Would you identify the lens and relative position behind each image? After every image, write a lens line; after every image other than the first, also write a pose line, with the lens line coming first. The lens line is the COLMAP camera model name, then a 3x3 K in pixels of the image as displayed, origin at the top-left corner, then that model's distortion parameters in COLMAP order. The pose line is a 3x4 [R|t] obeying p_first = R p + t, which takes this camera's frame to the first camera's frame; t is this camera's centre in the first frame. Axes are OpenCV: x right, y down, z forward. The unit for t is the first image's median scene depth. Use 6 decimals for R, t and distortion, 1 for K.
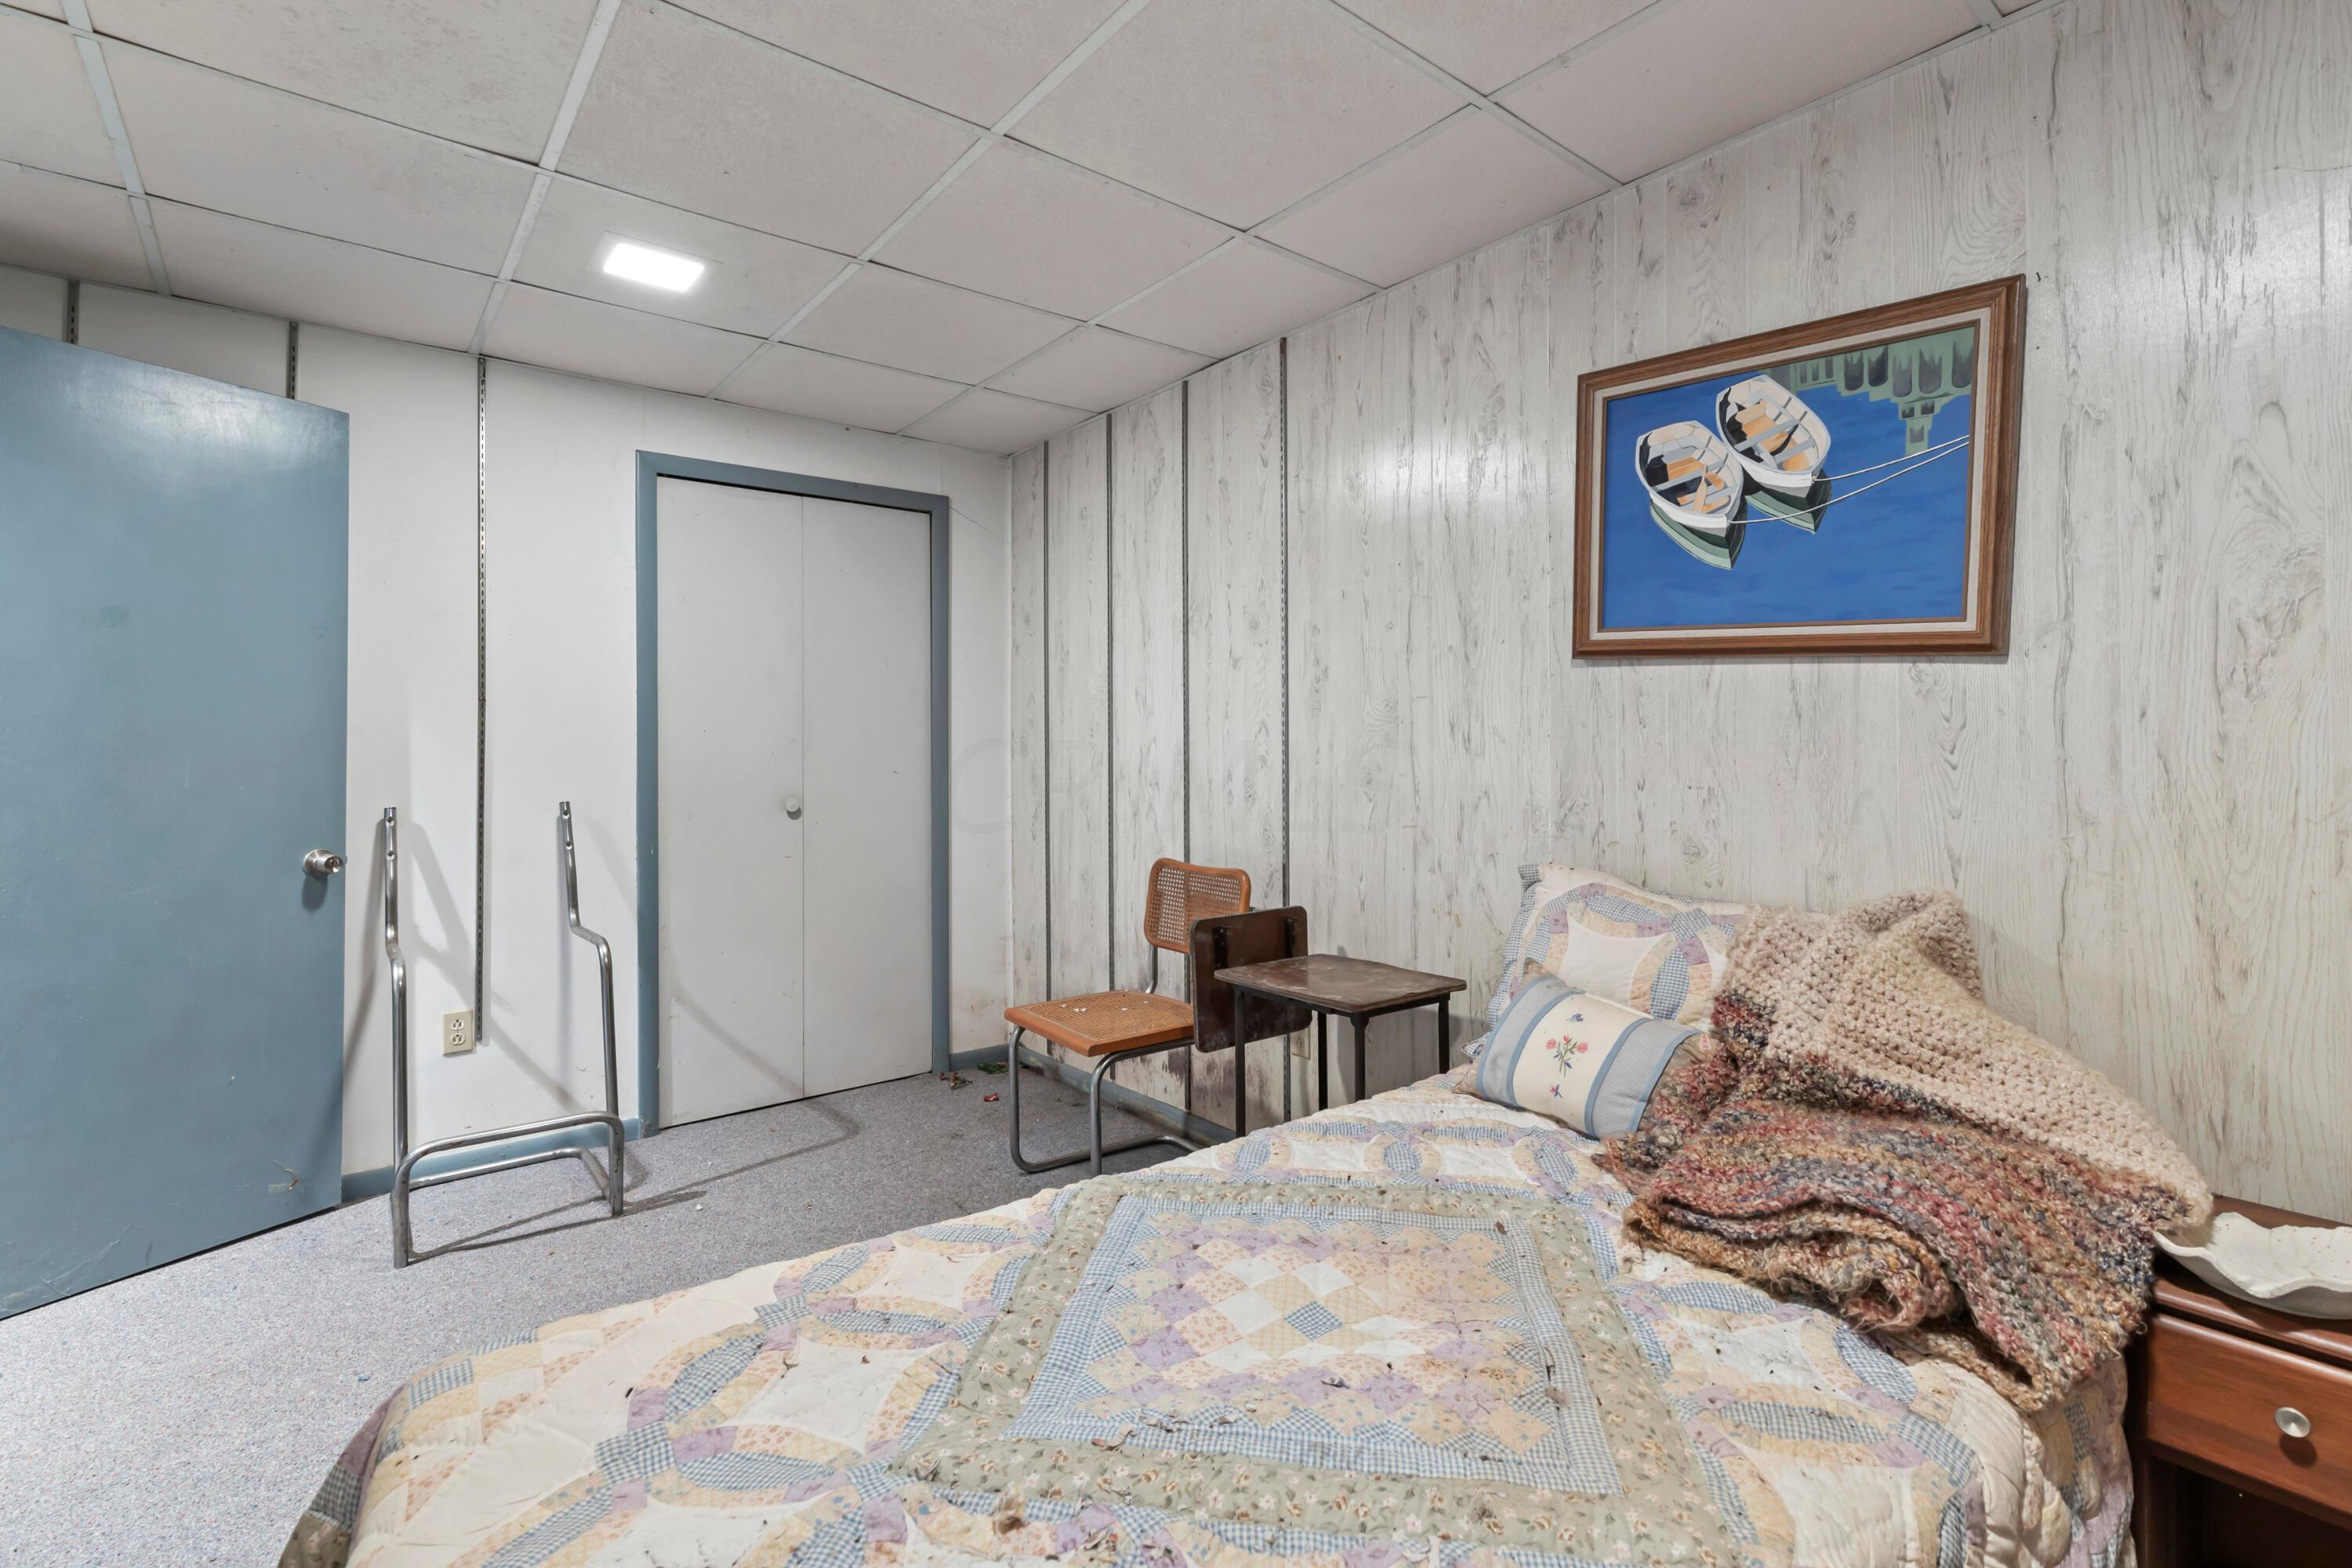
lens RADIAL K [[1068.2, 0, 1178.0], [0, 1068.2, 730.2], [0, 0, 1]] dist [-0.003194, -0.000759]
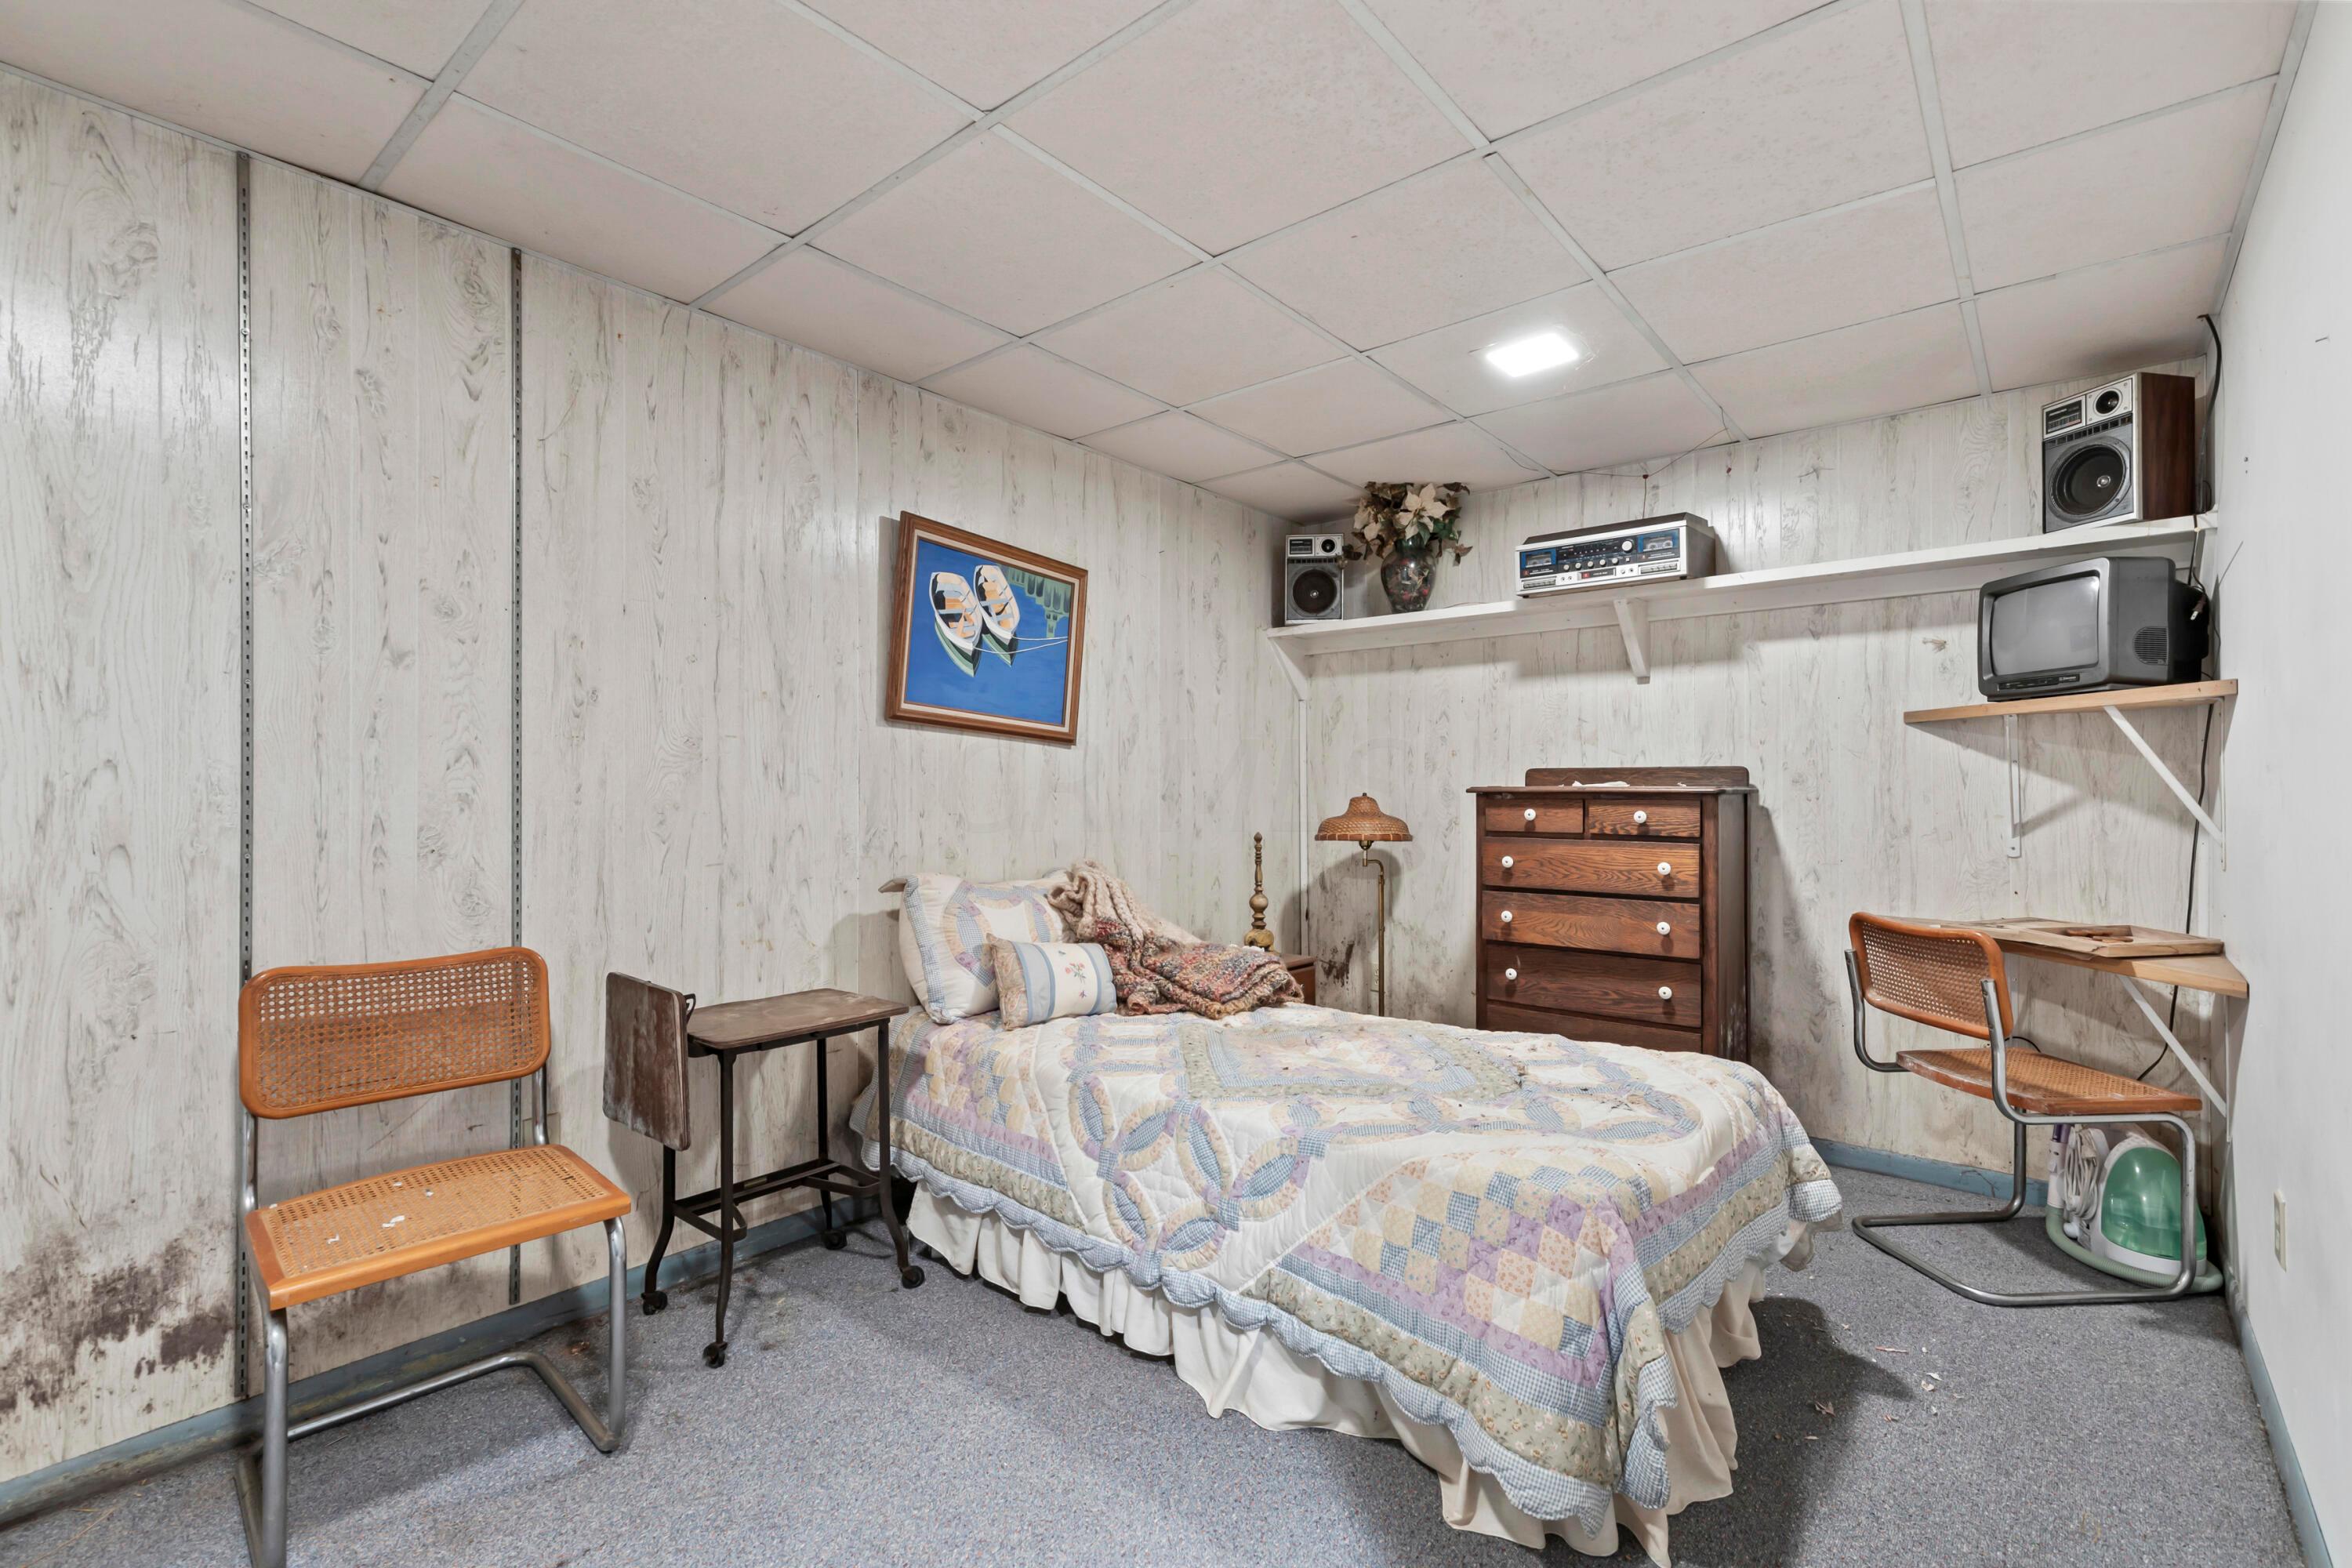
lens RADIAL K [[1068.2, 0, 1174.7], [0, 1068.2, 786.3], [0, 0, 1]] dist [-0.003194, -0.000759]
pose [[-0.202339, 0.008137, 0.979282, -0.974506], [-0.020136, 0.999720, -0.012467, 0.023701], [-0.979108, -0.022241, -0.202119, 0.898435]]
